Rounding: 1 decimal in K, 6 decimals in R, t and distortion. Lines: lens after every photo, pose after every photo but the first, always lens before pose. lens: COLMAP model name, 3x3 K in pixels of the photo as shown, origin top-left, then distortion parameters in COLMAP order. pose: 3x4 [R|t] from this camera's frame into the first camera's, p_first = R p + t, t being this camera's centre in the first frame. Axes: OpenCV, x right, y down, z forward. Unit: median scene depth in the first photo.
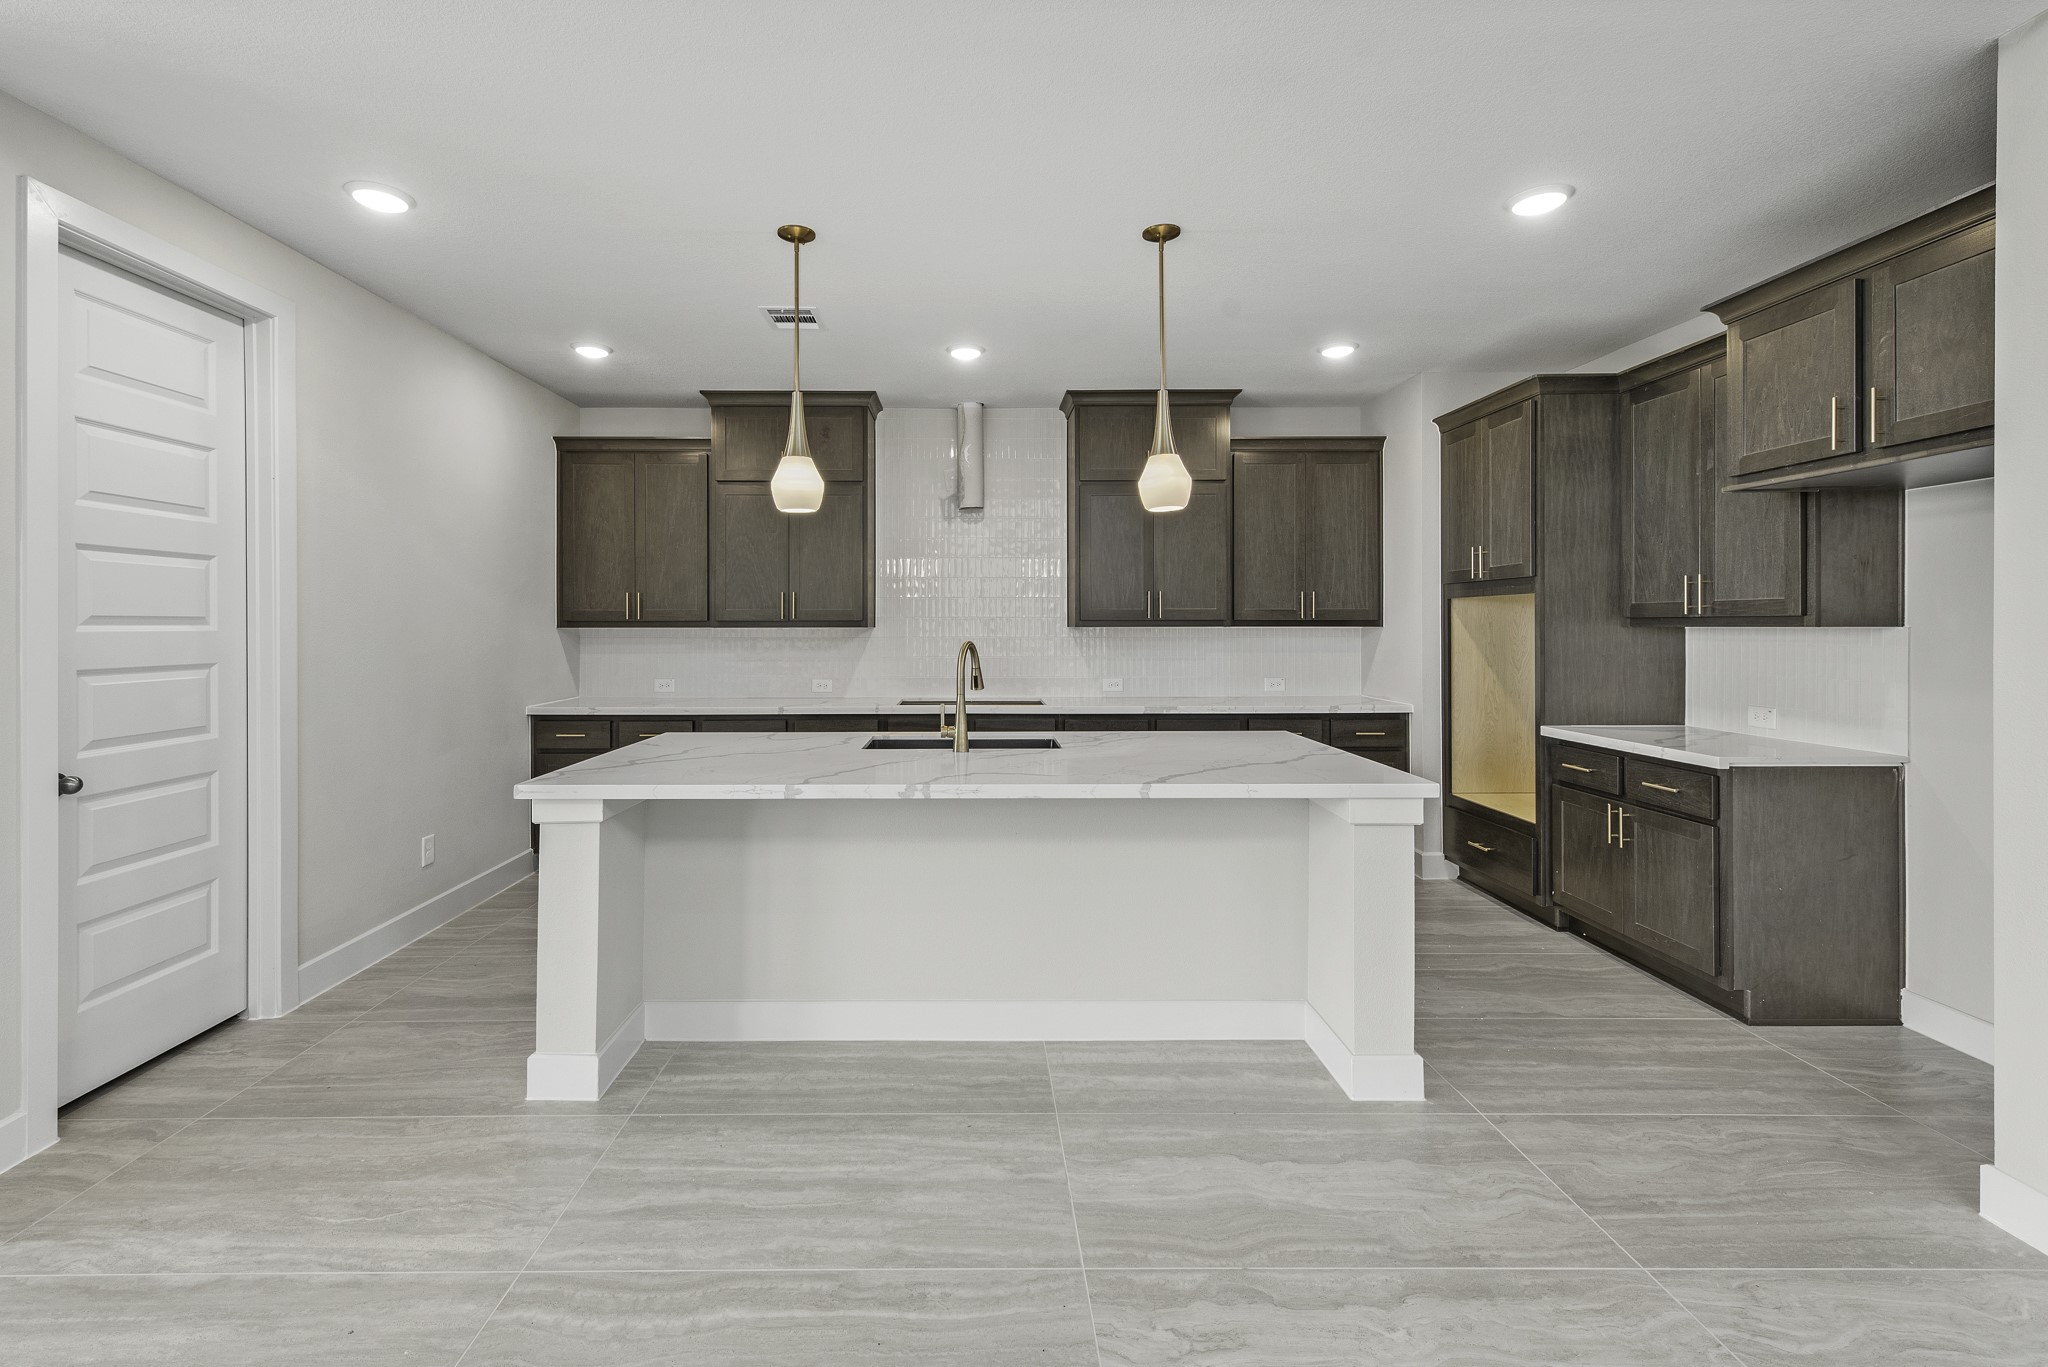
lens RADIAL K [[885.6, 0, 972.7], [0, 885.6, 630.1], [0, 0, 1]] dist [0.008449, -0.000335]
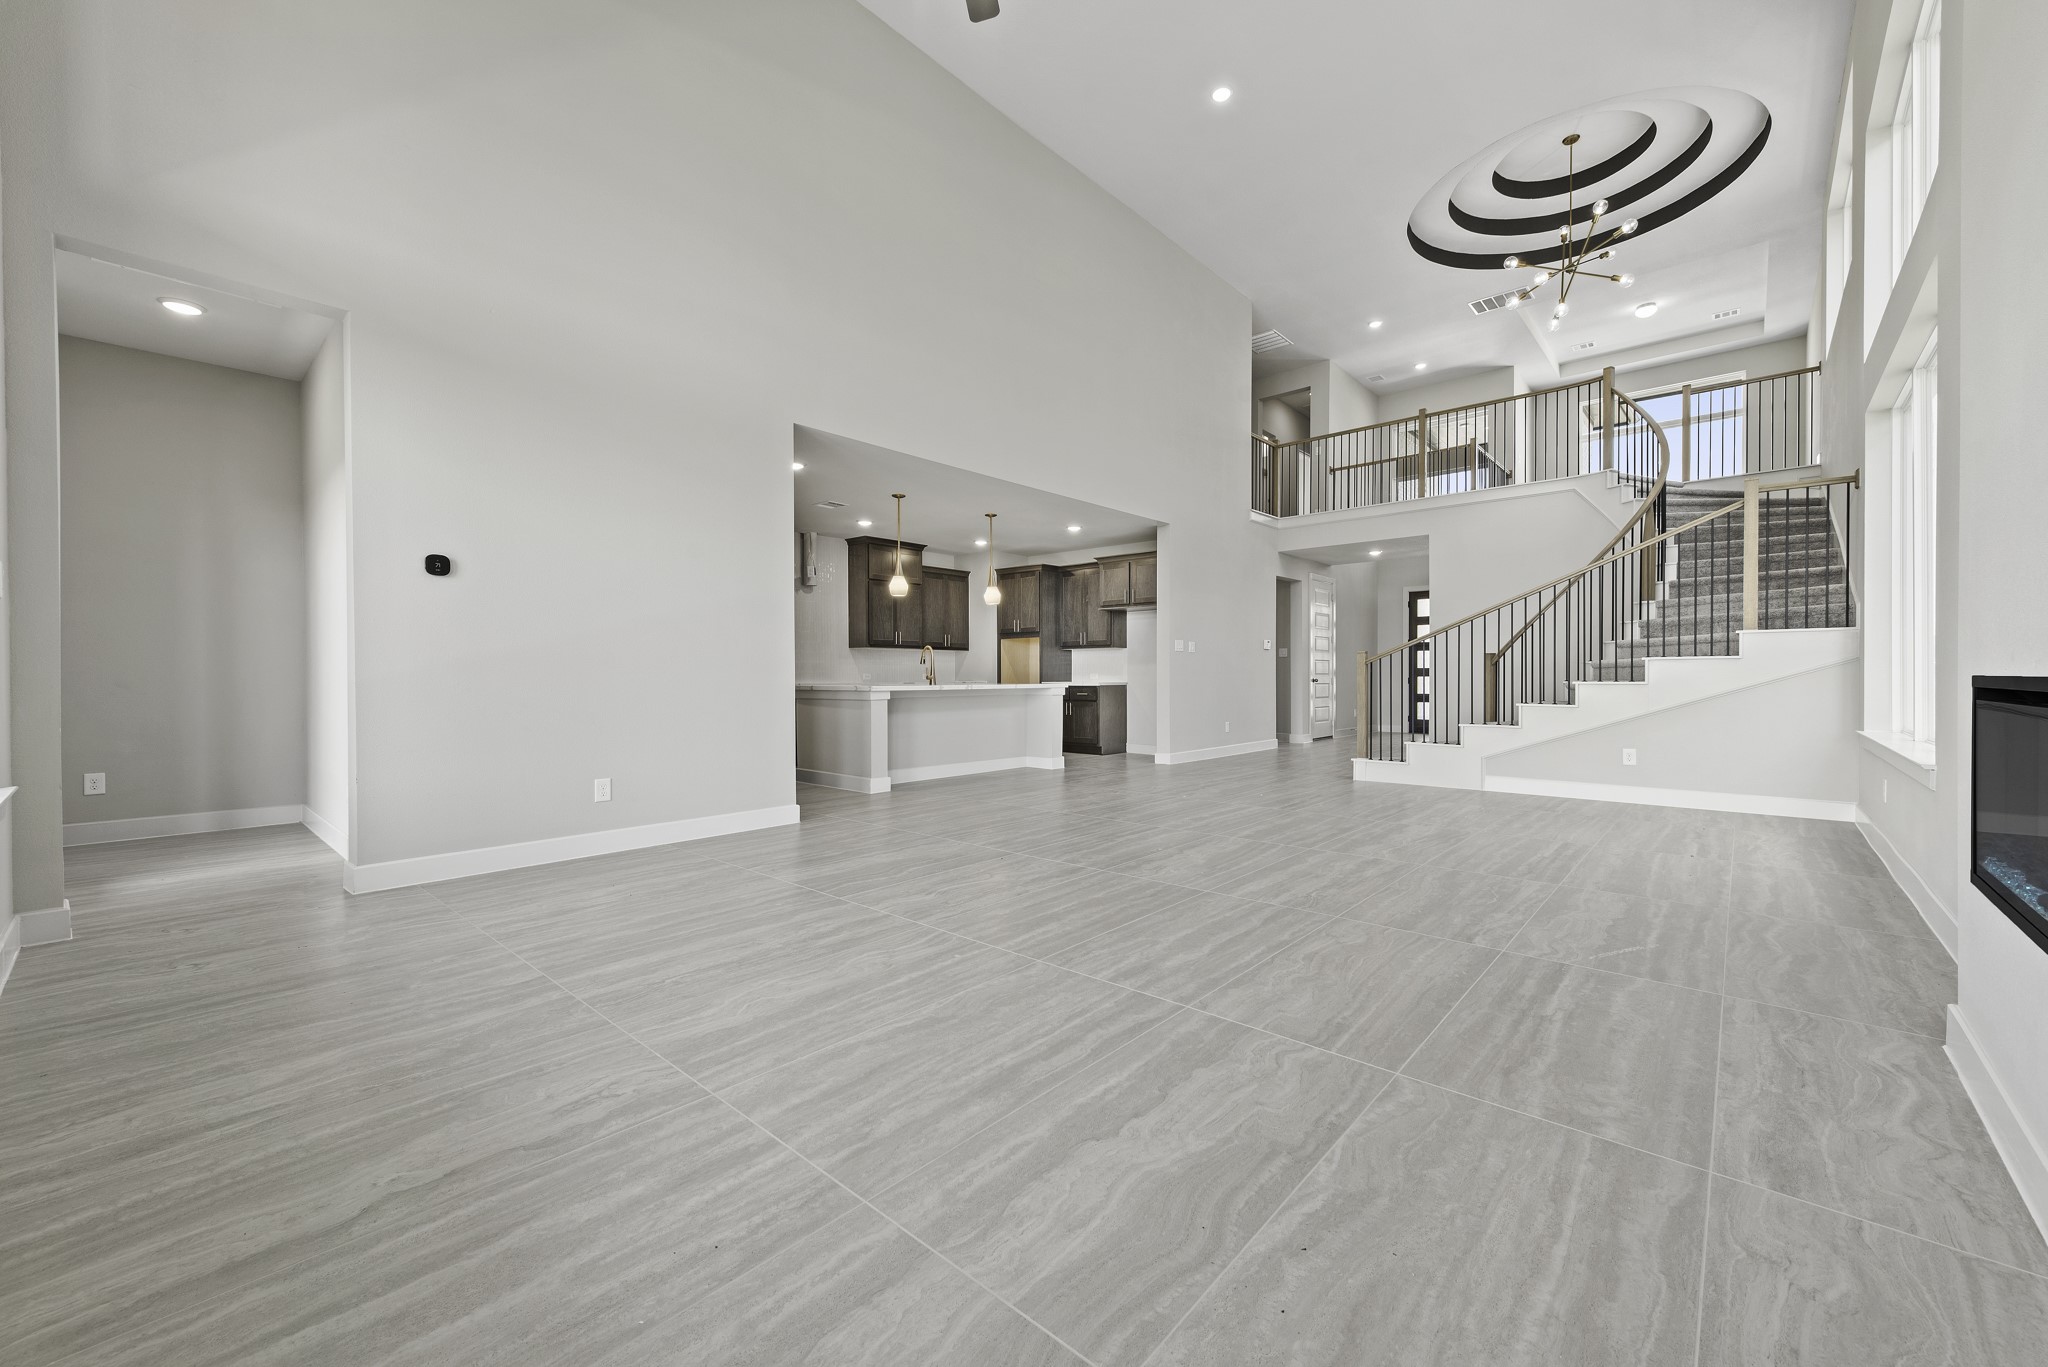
lens RADIAL K [[807.3, 0, 1022.7], [0, 807.3, 683.6], [0, 0, 1]] dist [0.008663, -0.002112]
pose [[0.662665, -0.001266, 0.748915, -1.776299], [0.003082, 0.999995, -0.001036, 0.144488], [-0.748910, 0.002995, 0.662665, -0.926243]]
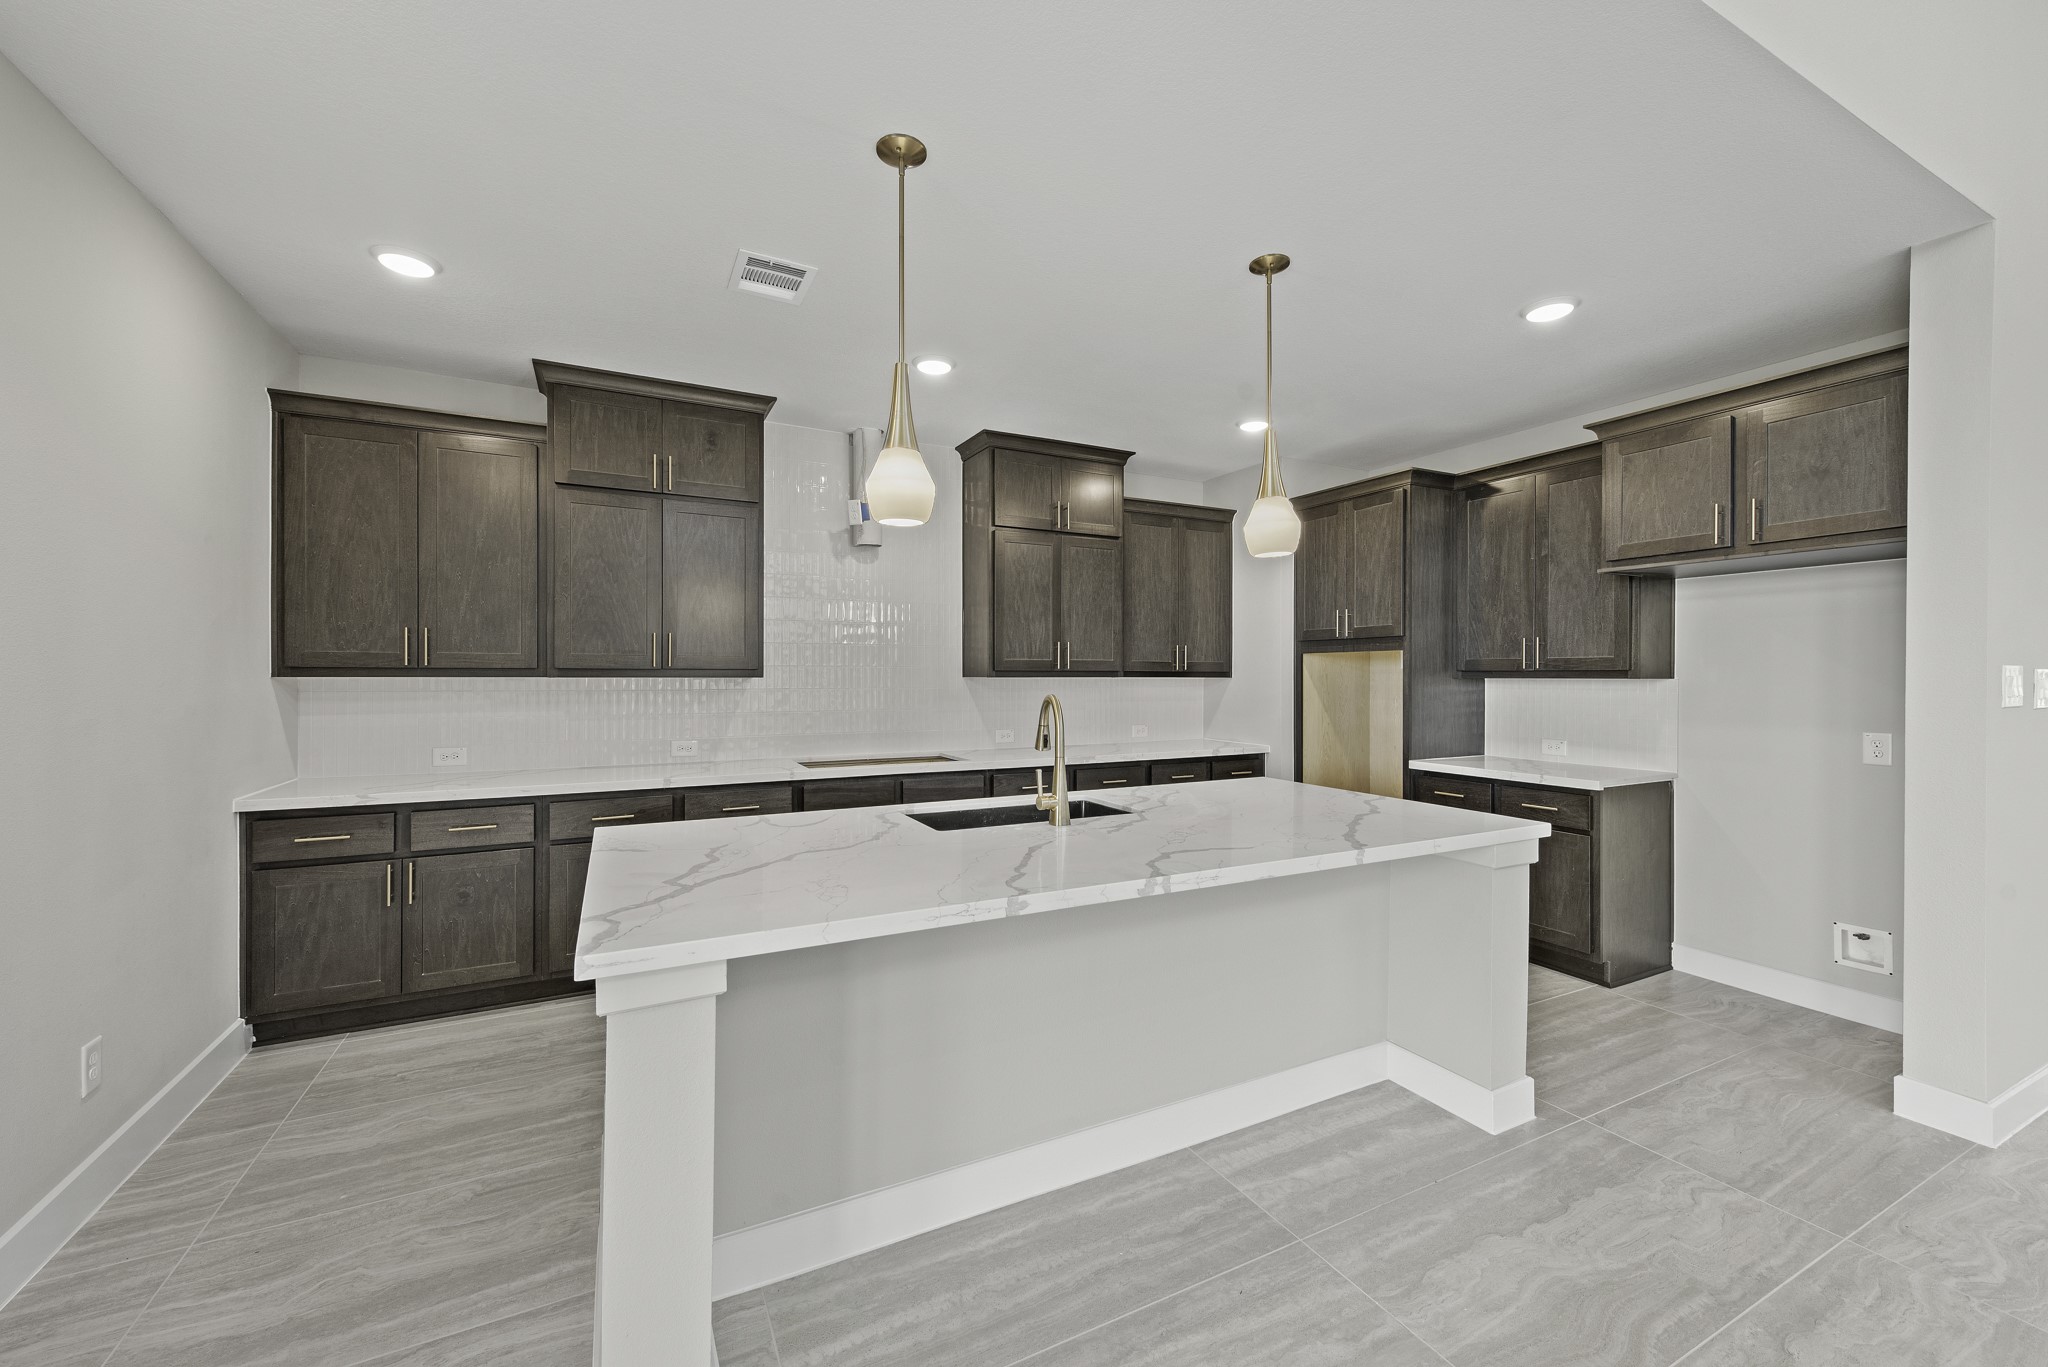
lens RADIAL K [[807.3, 0, 1030.2], [0, 807.3, 682.1], [0, 0, 1]] dist [0.008663, -0.002112]
pose [[0.890877, -0.000682, 0.454245, -0.387752], [-0.000663, 0.999996, 0.002801, -0.001512], [-0.454245, -0.002796, 0.890873, 0.323366]]
